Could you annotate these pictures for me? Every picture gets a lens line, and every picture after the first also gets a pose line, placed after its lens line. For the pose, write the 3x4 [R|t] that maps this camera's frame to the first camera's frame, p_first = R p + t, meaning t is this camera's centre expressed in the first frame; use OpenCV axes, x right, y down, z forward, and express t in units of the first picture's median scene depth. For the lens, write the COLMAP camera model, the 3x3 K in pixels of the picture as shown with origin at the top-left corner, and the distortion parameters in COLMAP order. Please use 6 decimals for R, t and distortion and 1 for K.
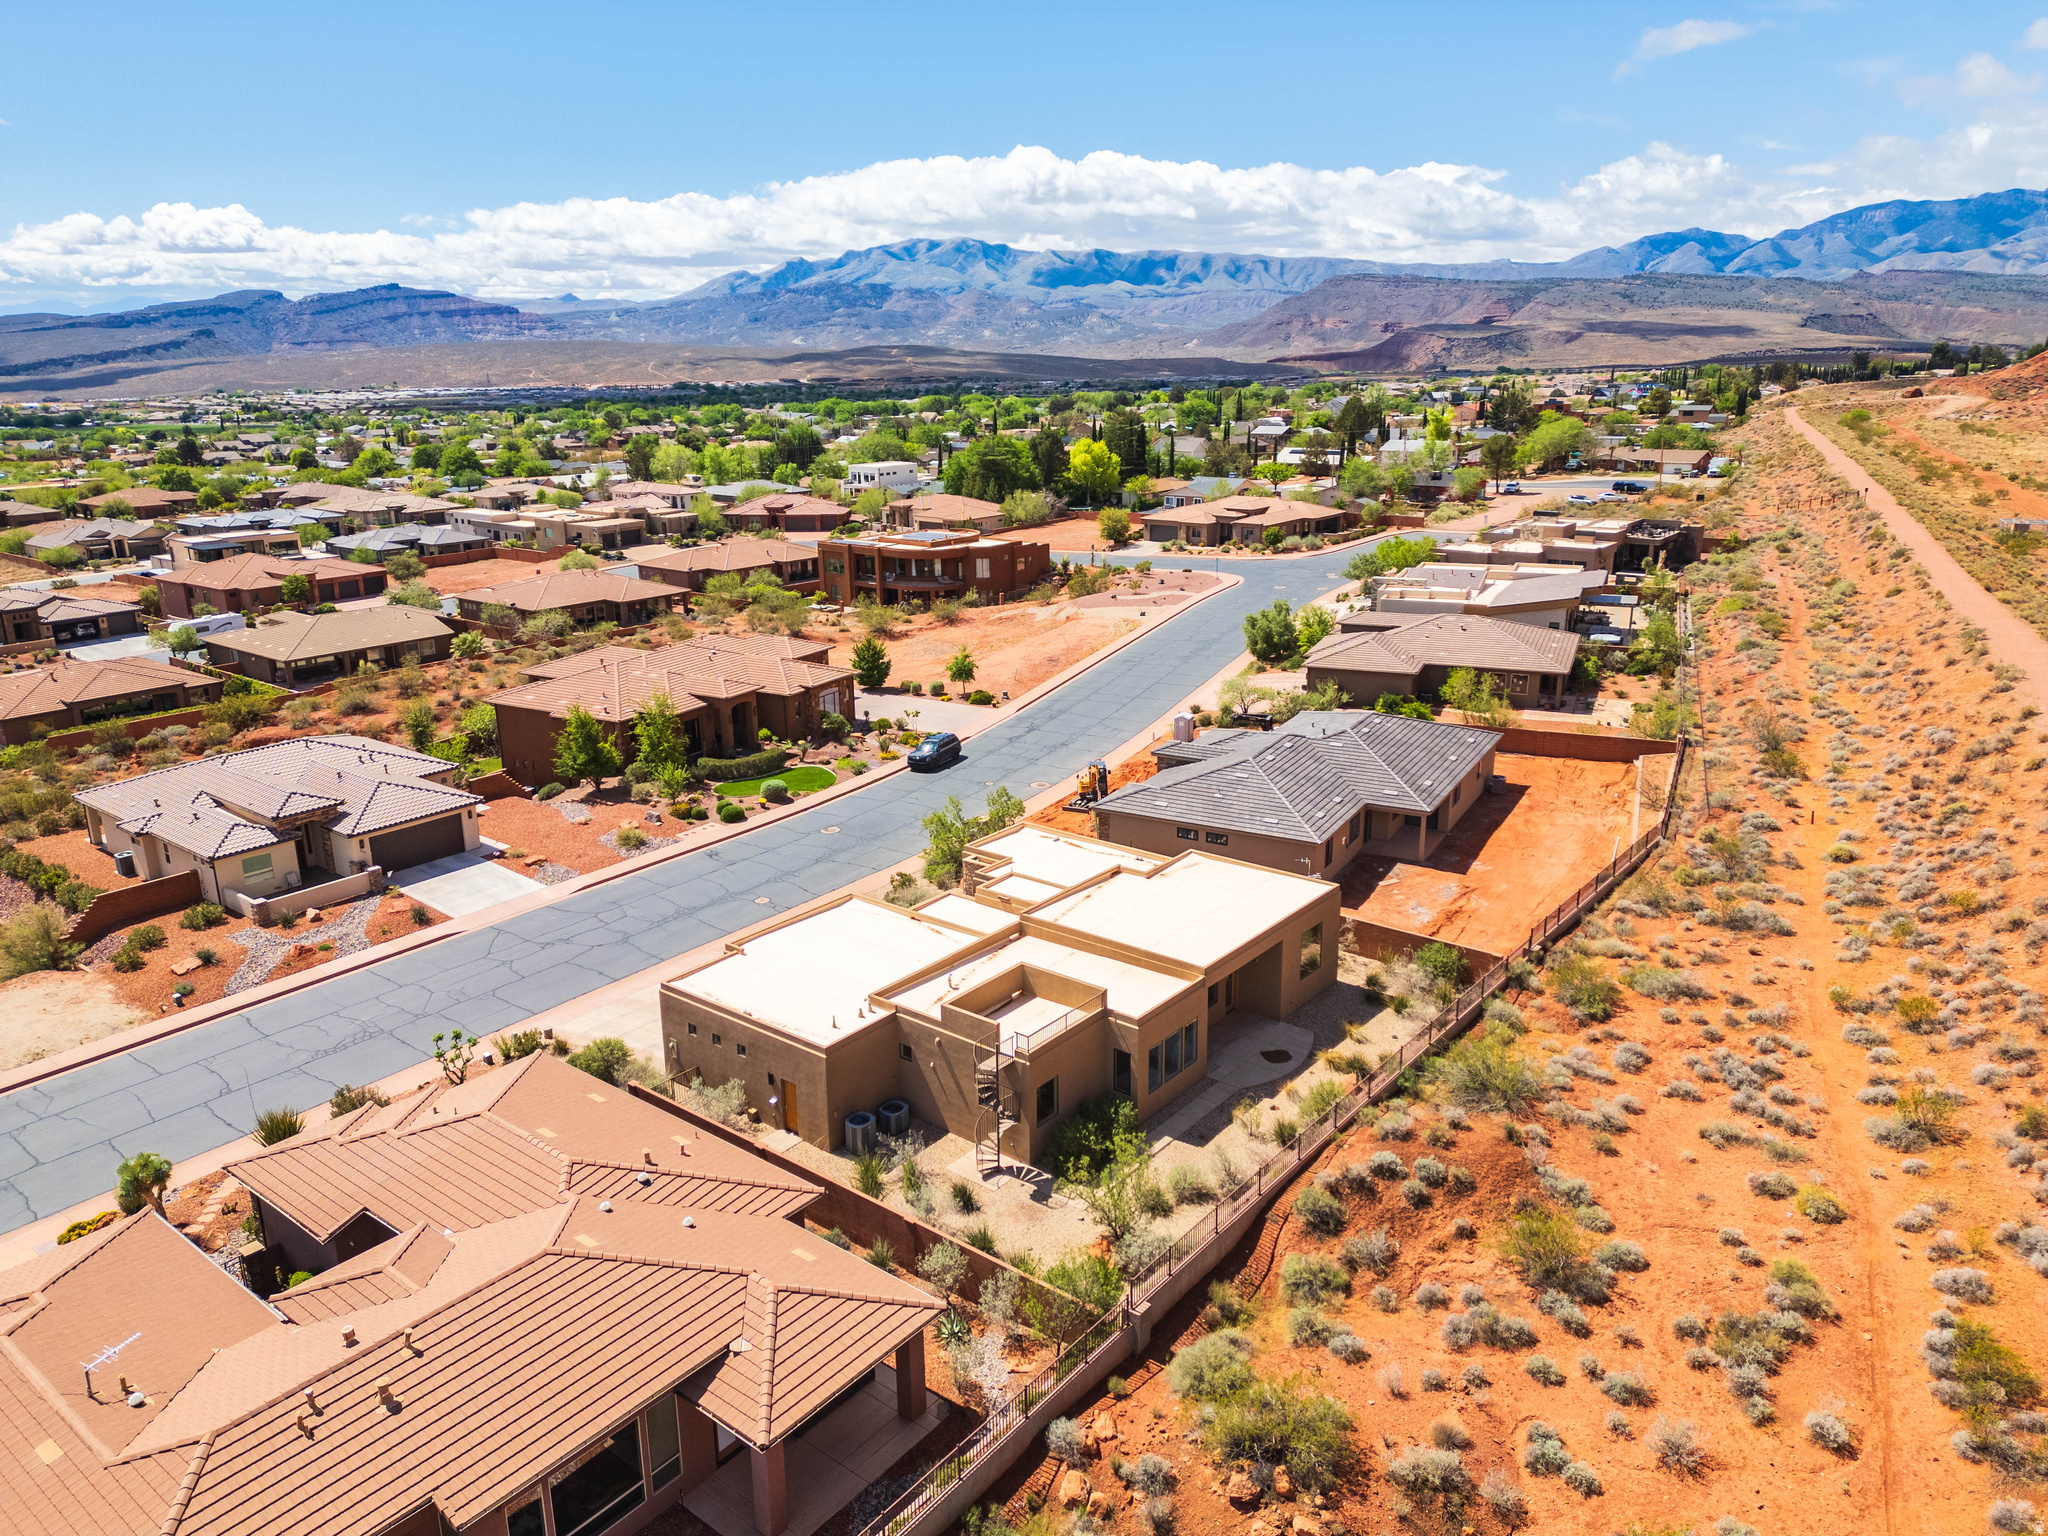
lens RADIAL K [[1454.7, 0, 1024.0], [0, 1454.7, 768.0], [0, 0, 1]] dist [0.002577, 0.002099]
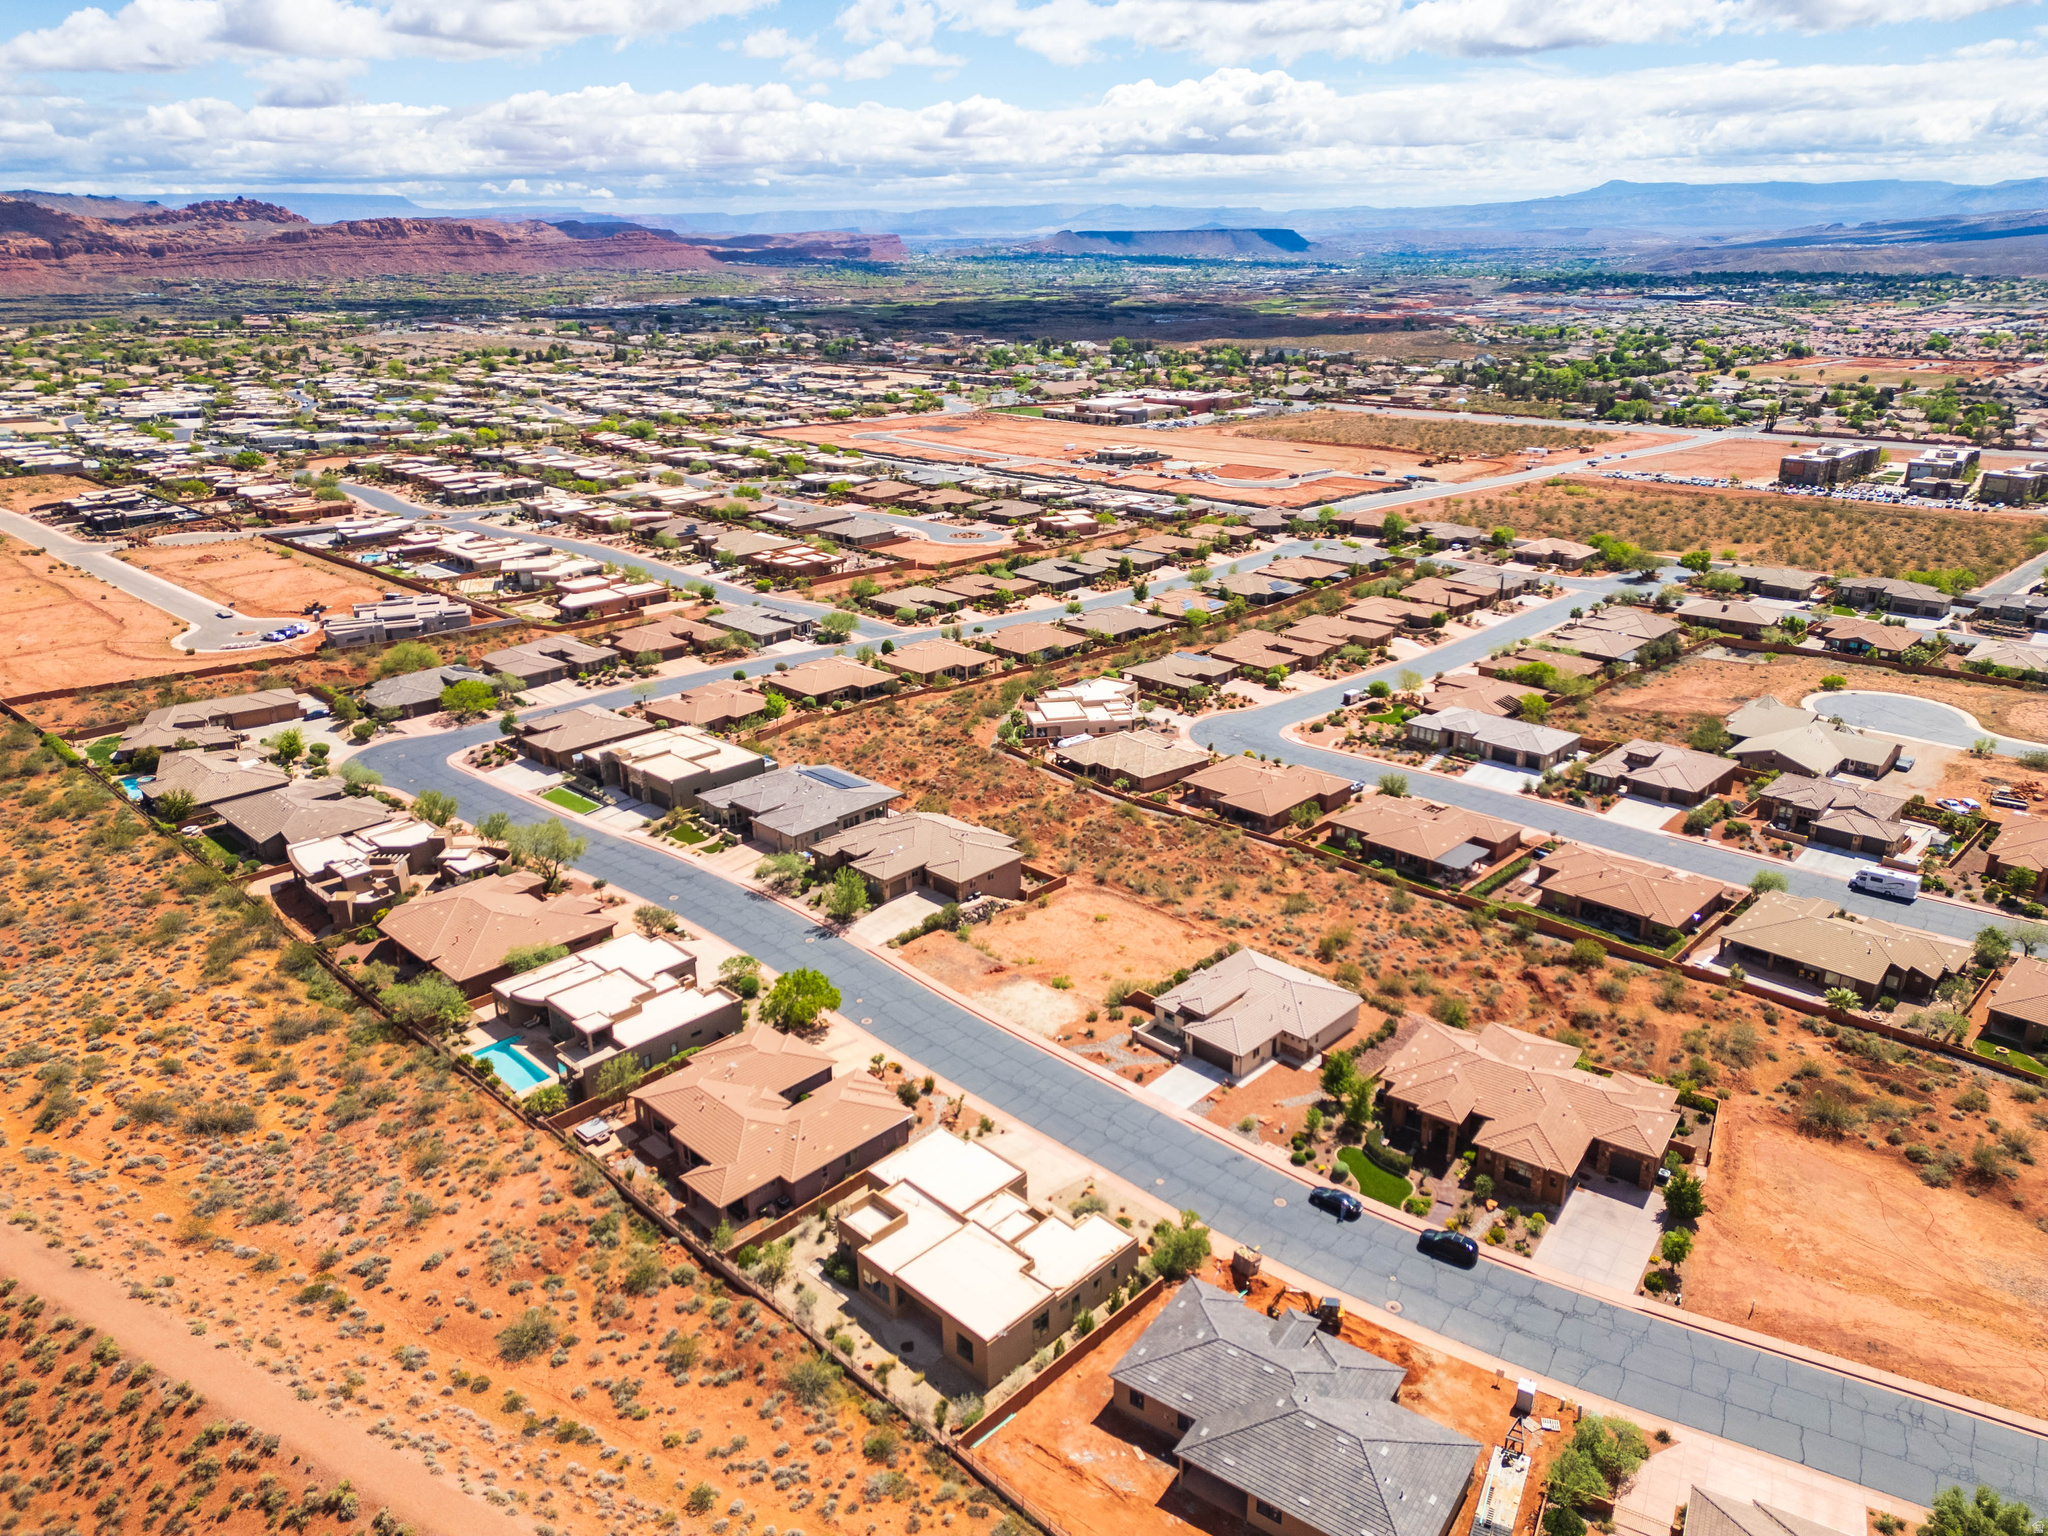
lens RADIAL K [[1387.1, 0, 1024.0], [0, 1387.1, 768.0], [0, 0, 1]] dist [0.084316, -0.083358]
pose [[-0.106142, 0.370712, -0.922663, 1.306430], [-0.259629, 0.885384, 0.385601, -1.034683], [0.959858, 0.280479, 0.002272, 0.715464]]
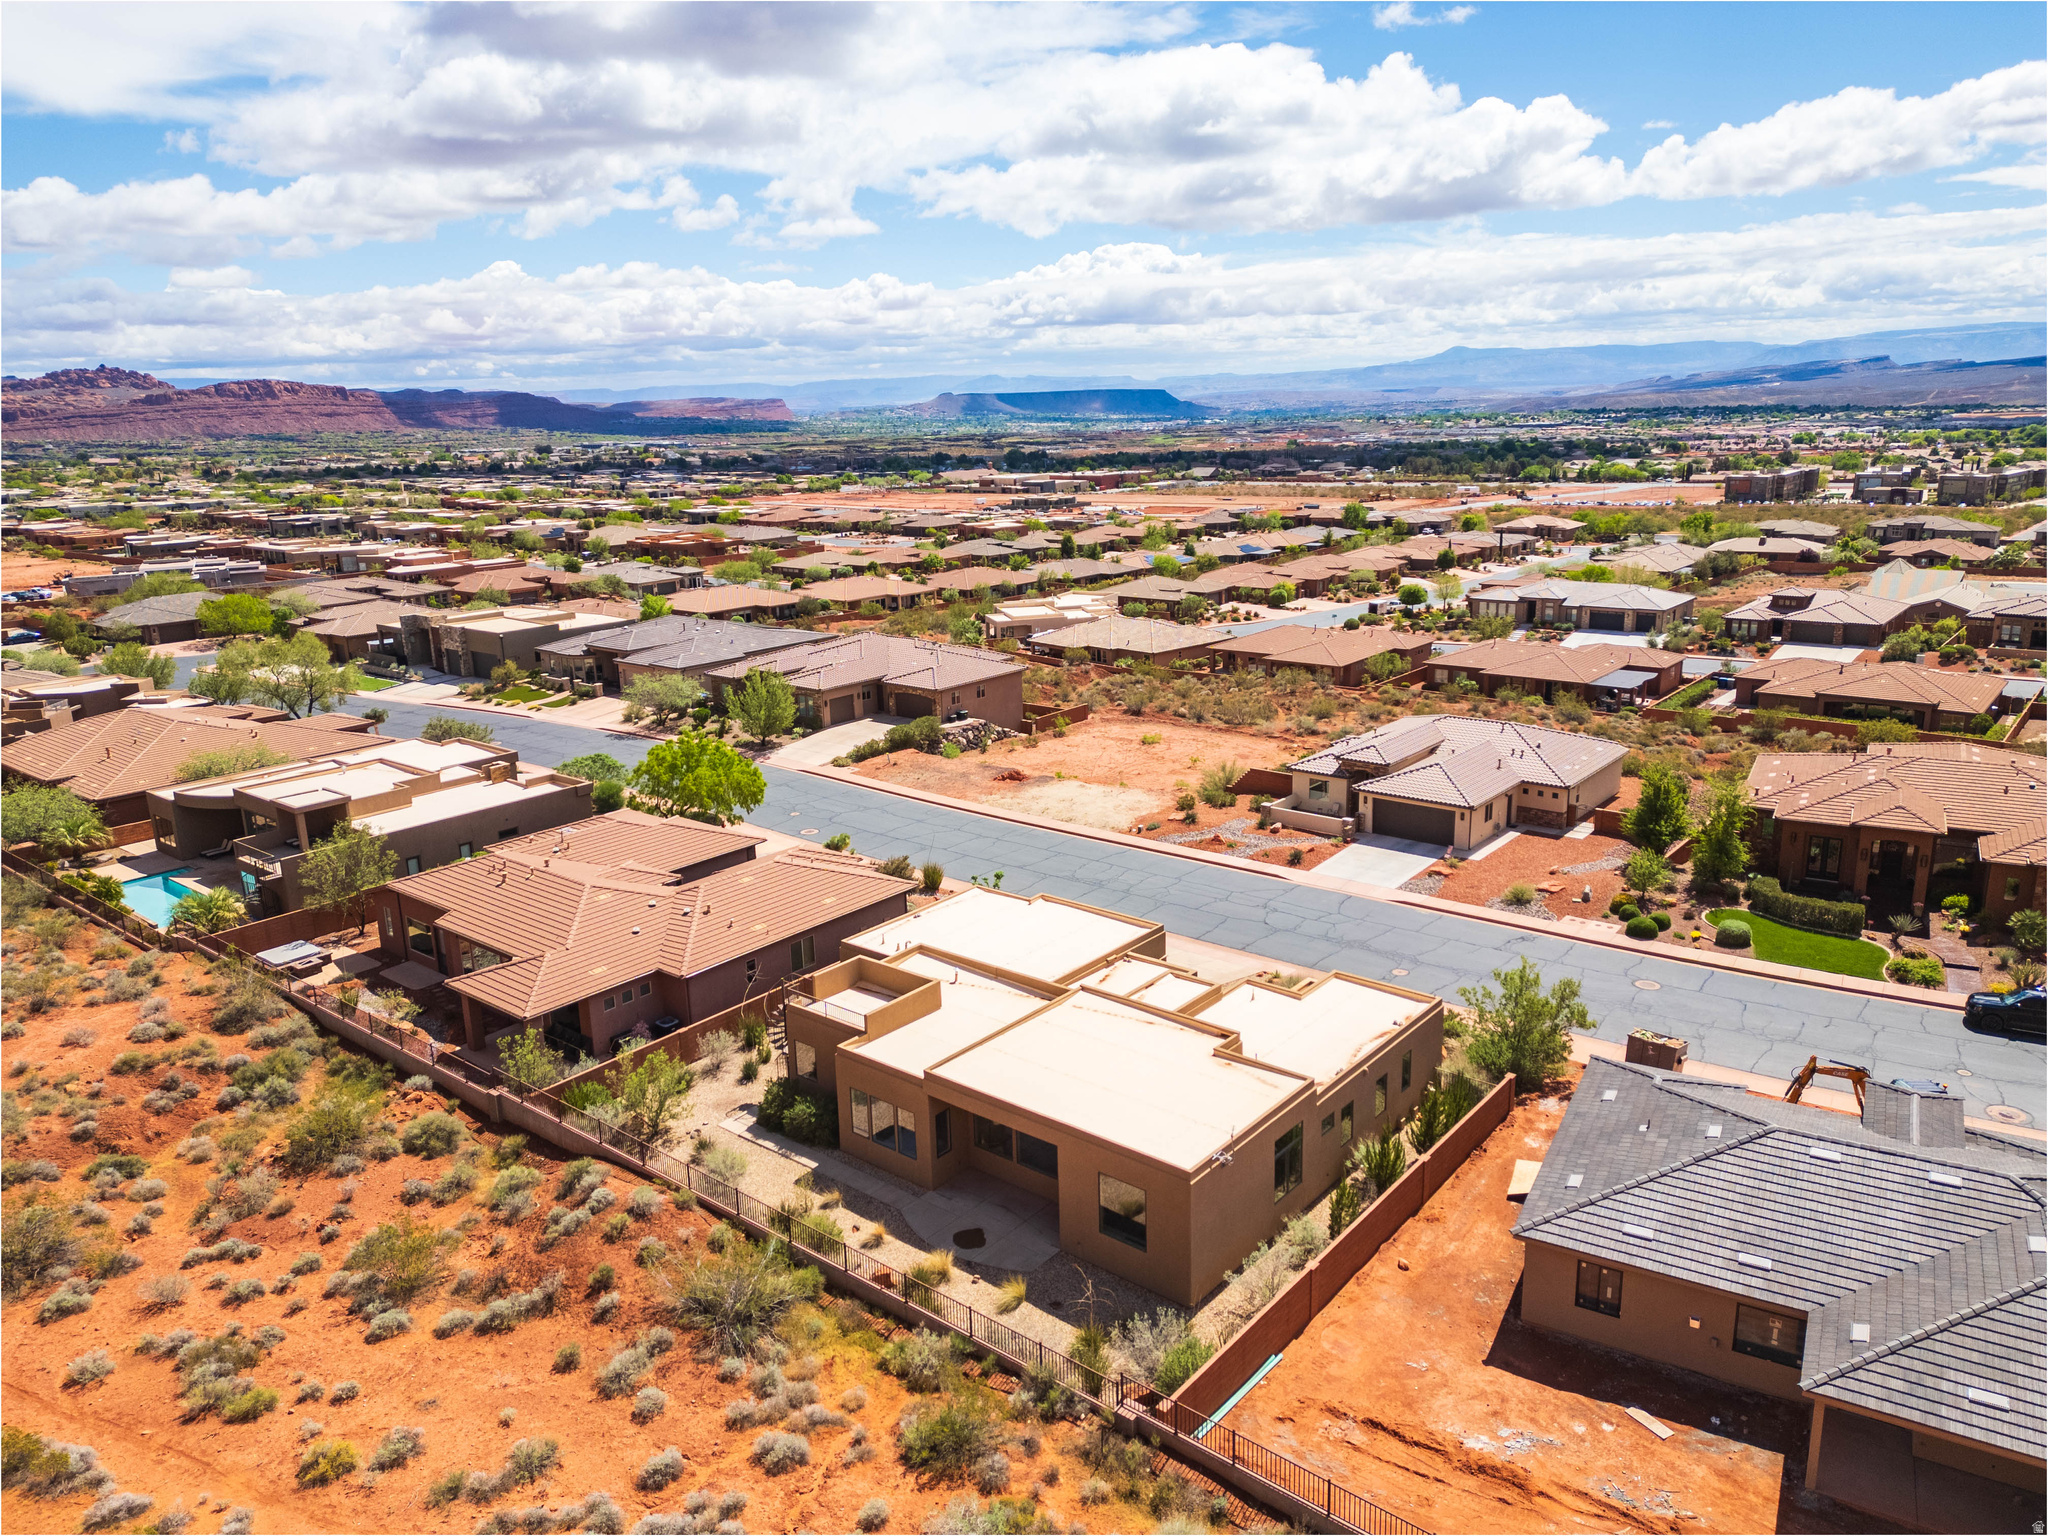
lens RADIAL K [[1387.1, 0, 1024.0], [0, 1387.1, 768.0], [0, 0, 1]] dist [0.084316, -0.083358]
pose [[-0.023657, 0.268255, -0.963057, 0.691630], [-0.248572, 0.931496, 0.265569, -0.221062], [0.968324, 0.245672, 0.044645, 0.716863]]
